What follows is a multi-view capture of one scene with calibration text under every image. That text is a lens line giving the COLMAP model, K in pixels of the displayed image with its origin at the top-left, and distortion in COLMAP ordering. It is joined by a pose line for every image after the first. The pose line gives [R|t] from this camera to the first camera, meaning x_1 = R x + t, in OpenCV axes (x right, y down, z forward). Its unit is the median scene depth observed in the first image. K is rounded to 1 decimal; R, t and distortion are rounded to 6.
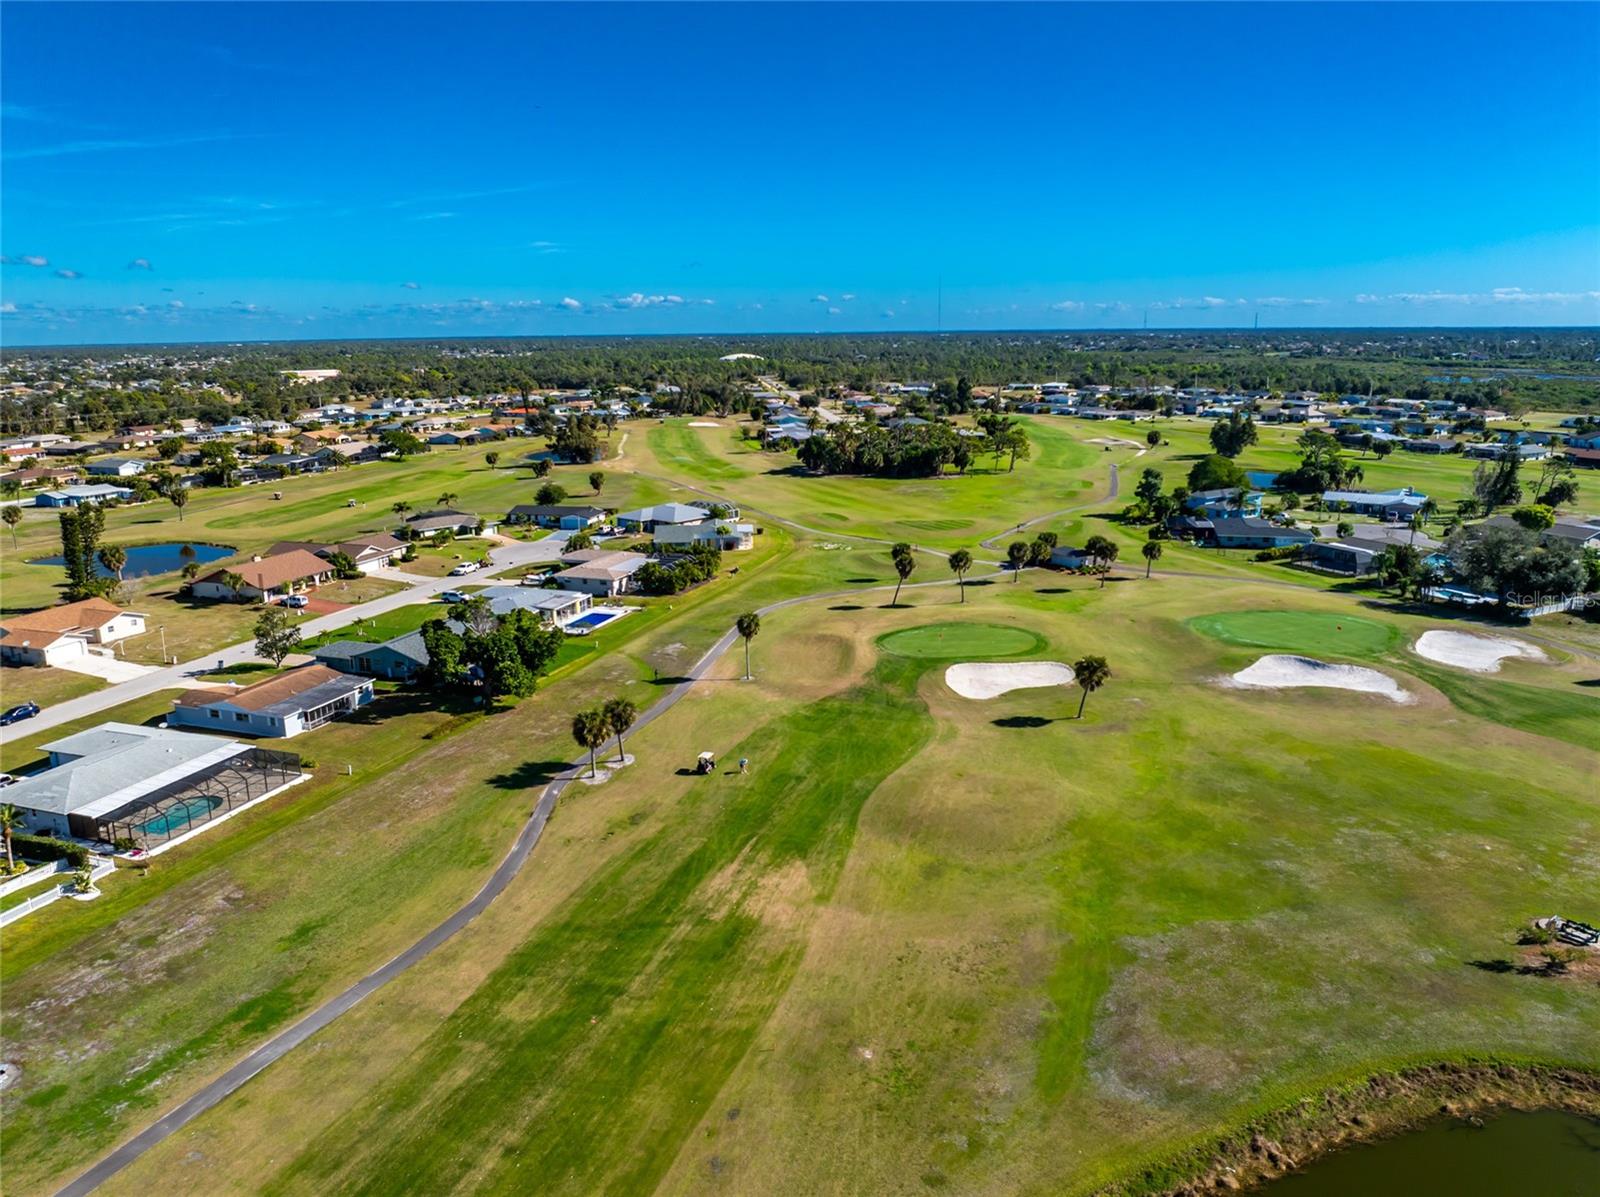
lens RADIAL K [[1123.7, 0, 800.0], [0, 1123.7, 598.5], [0, 0, 1]] dist [-0.035791, -0.007252]
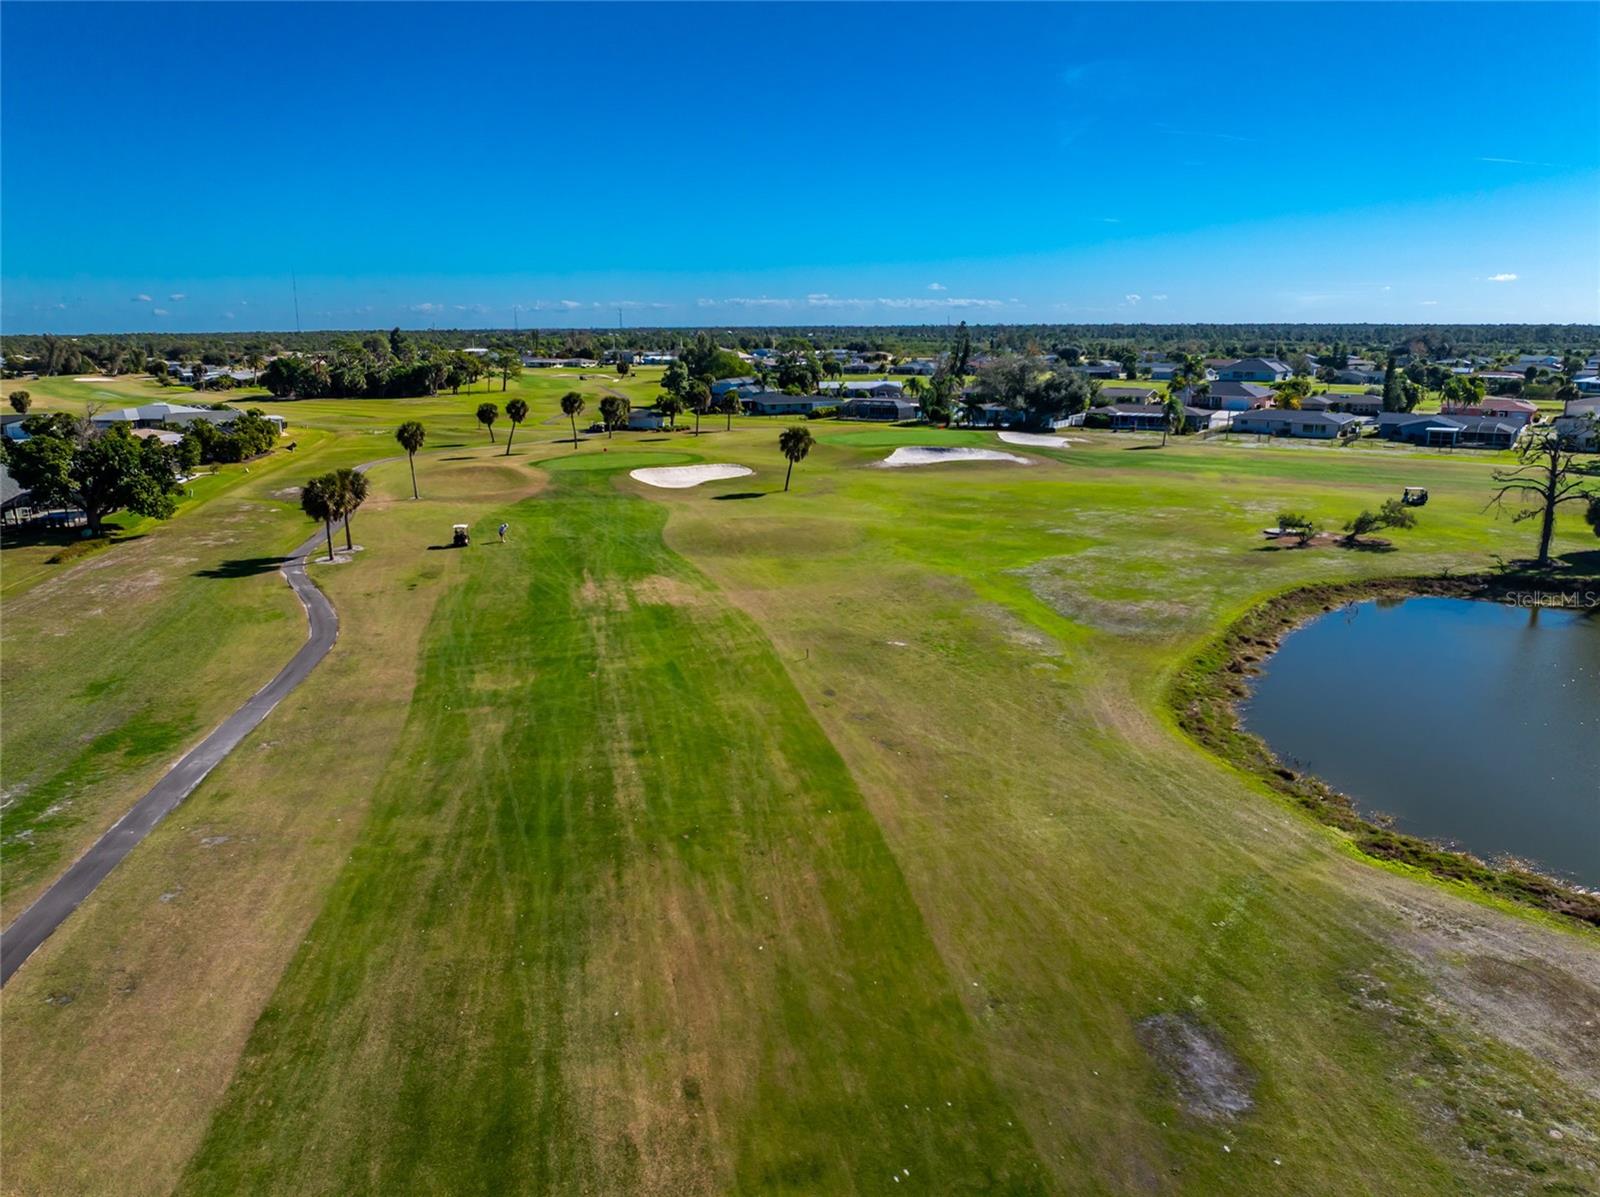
lens RADIAL K [[1123.7, 0, 800.0], [0, 1123.7, 598.5], [0, 0, 1]] dist [-0.035791, -0.007252]
pose [[0.868270, -0.108647, 0.484049, -0.243192], [0.101798, 0.993980, 0.040502, 0.161012], [-0.485536, 0.014108, 0.874103, 0.093805]]
